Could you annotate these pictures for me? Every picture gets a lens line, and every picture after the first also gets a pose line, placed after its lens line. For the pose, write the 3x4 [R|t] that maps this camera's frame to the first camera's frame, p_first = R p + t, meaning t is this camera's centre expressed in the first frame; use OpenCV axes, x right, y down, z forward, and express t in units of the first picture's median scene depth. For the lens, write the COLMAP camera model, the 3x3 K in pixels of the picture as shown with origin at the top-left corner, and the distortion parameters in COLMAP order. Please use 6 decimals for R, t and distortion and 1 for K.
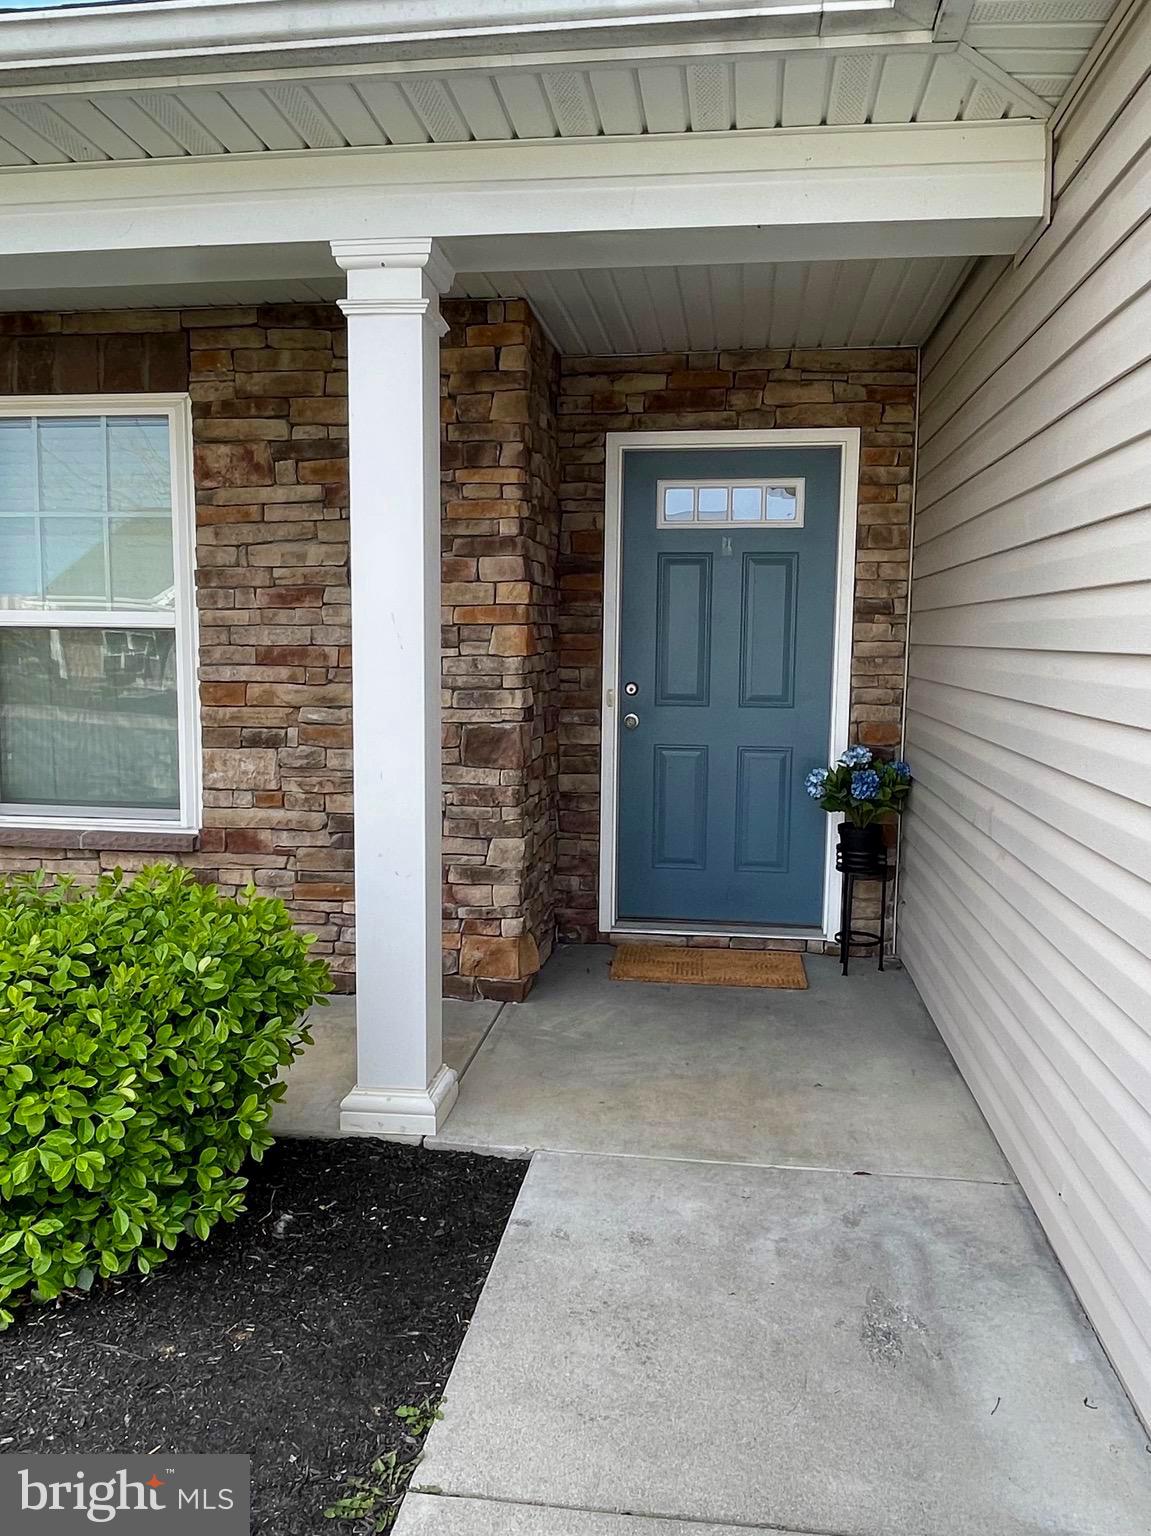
lens RADIAL K [[1109.2, 0, 575.5], [0, 1109.2, 768.0], [0, 0, 1]] dist [0.042381, -0.000182]
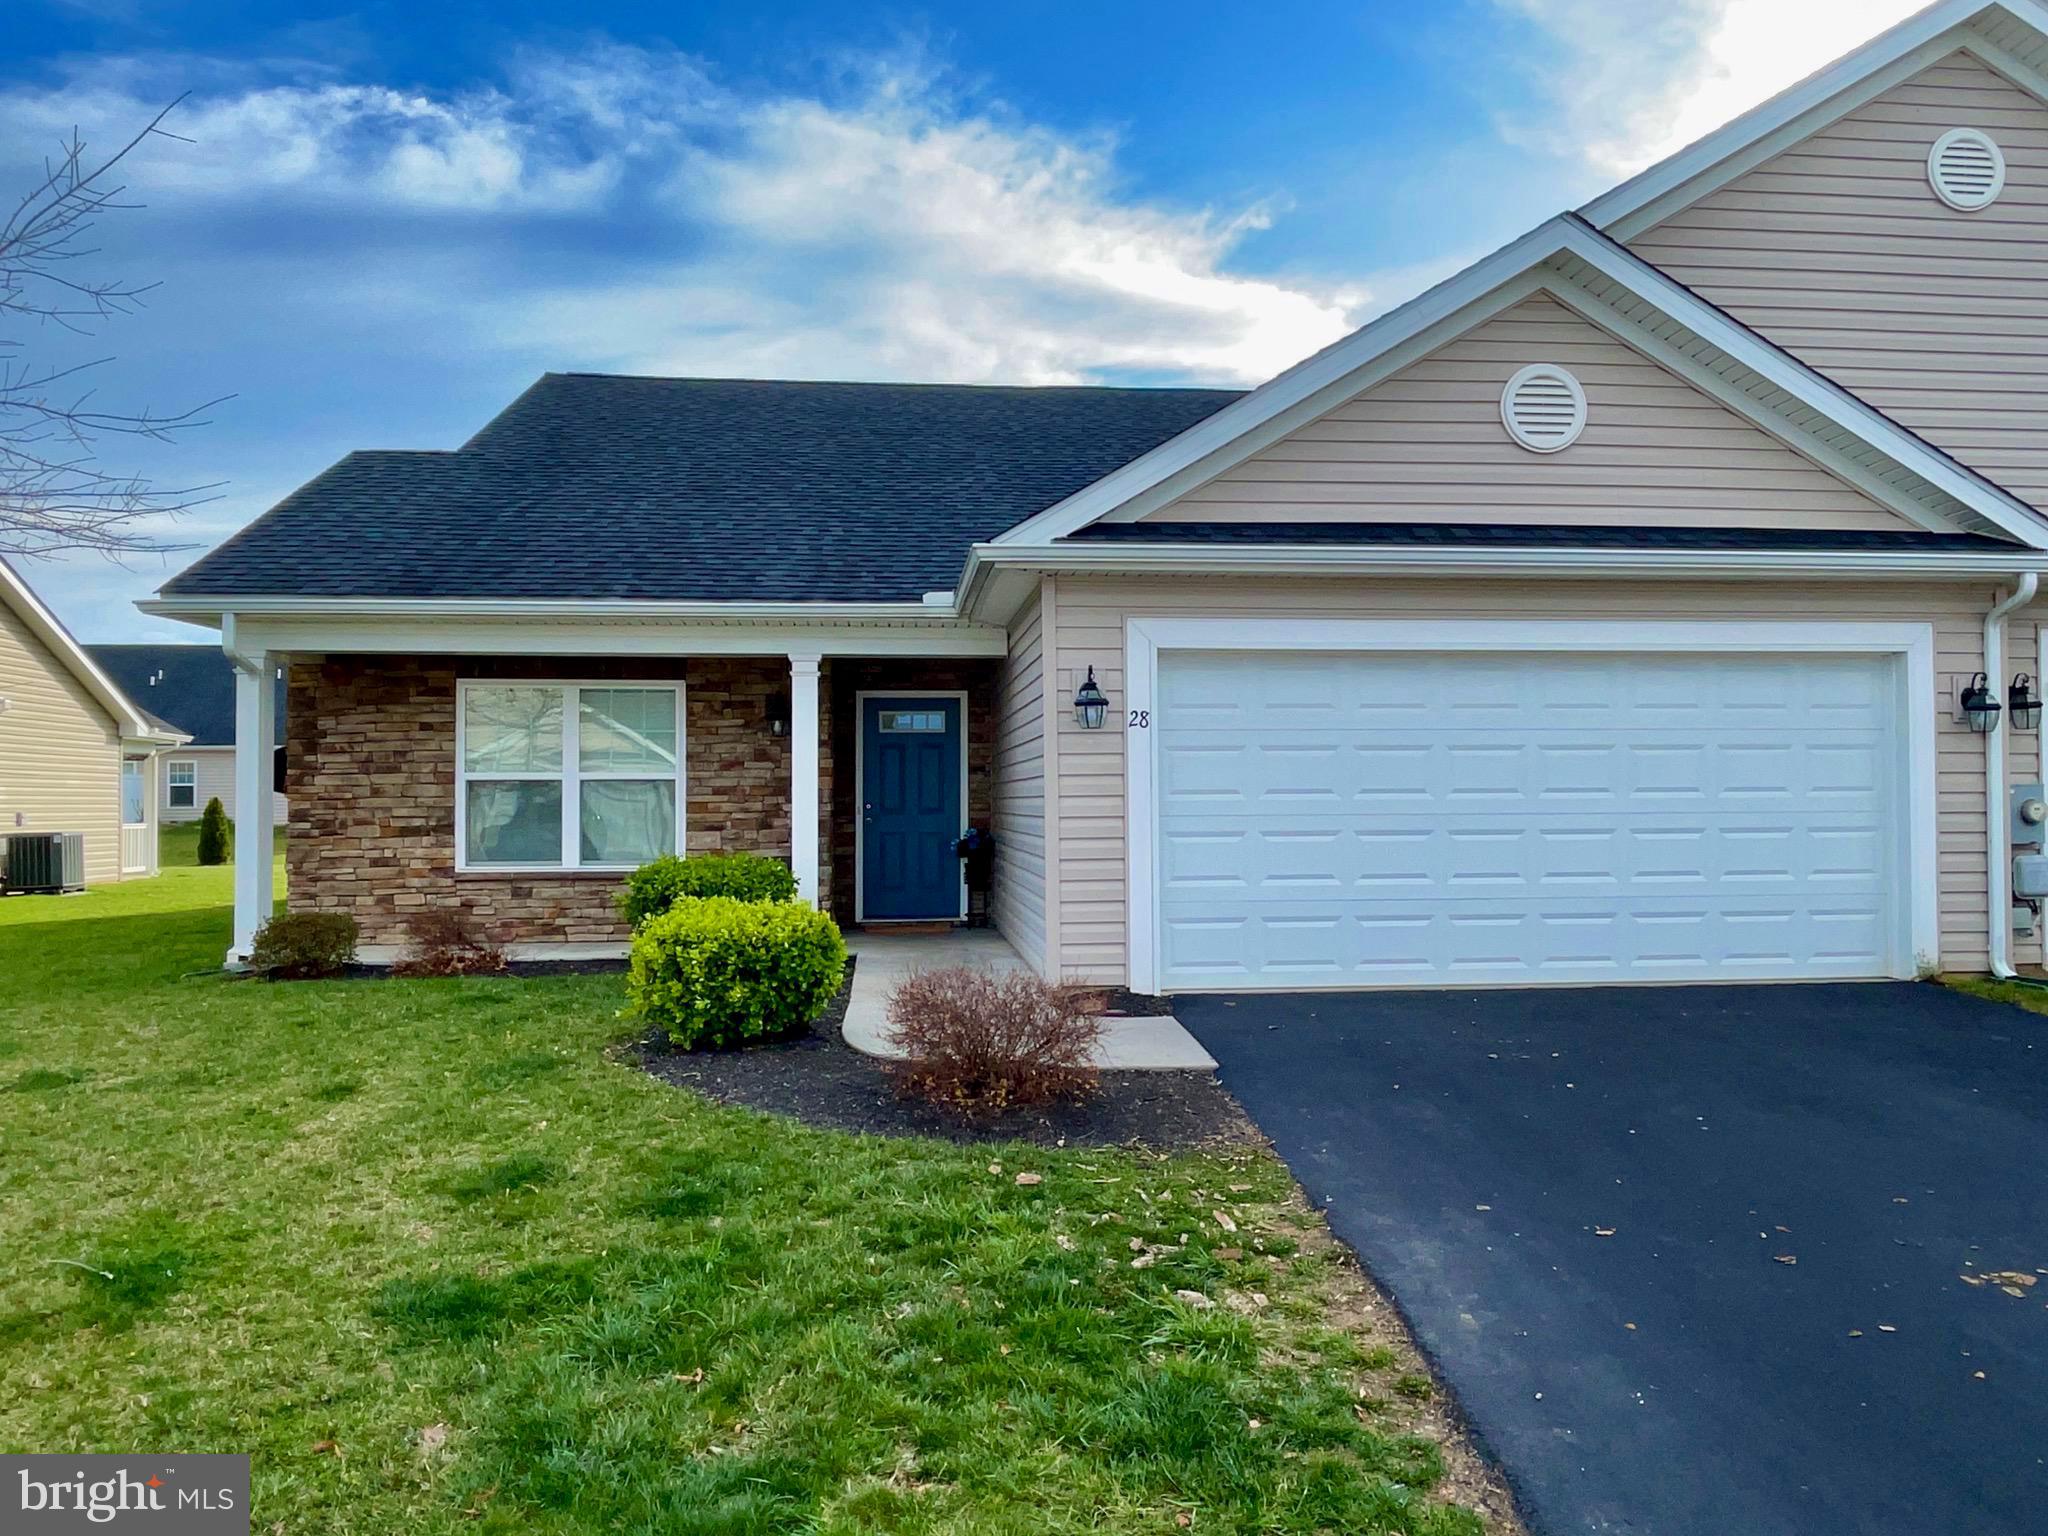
lens RADIAL K [[1479.0, 0, 1024.0], [0, 1479.0, 768.0], [0, 0, 1]] dist [0.042381, -0.000182]
pose [[0.972158, -0.008096, 0.234185, -0.373054], [0.040843, 0.989959, -0.135329, 0.290022], [-0.230738, 0.141126, 0.962727, -2.082768]]
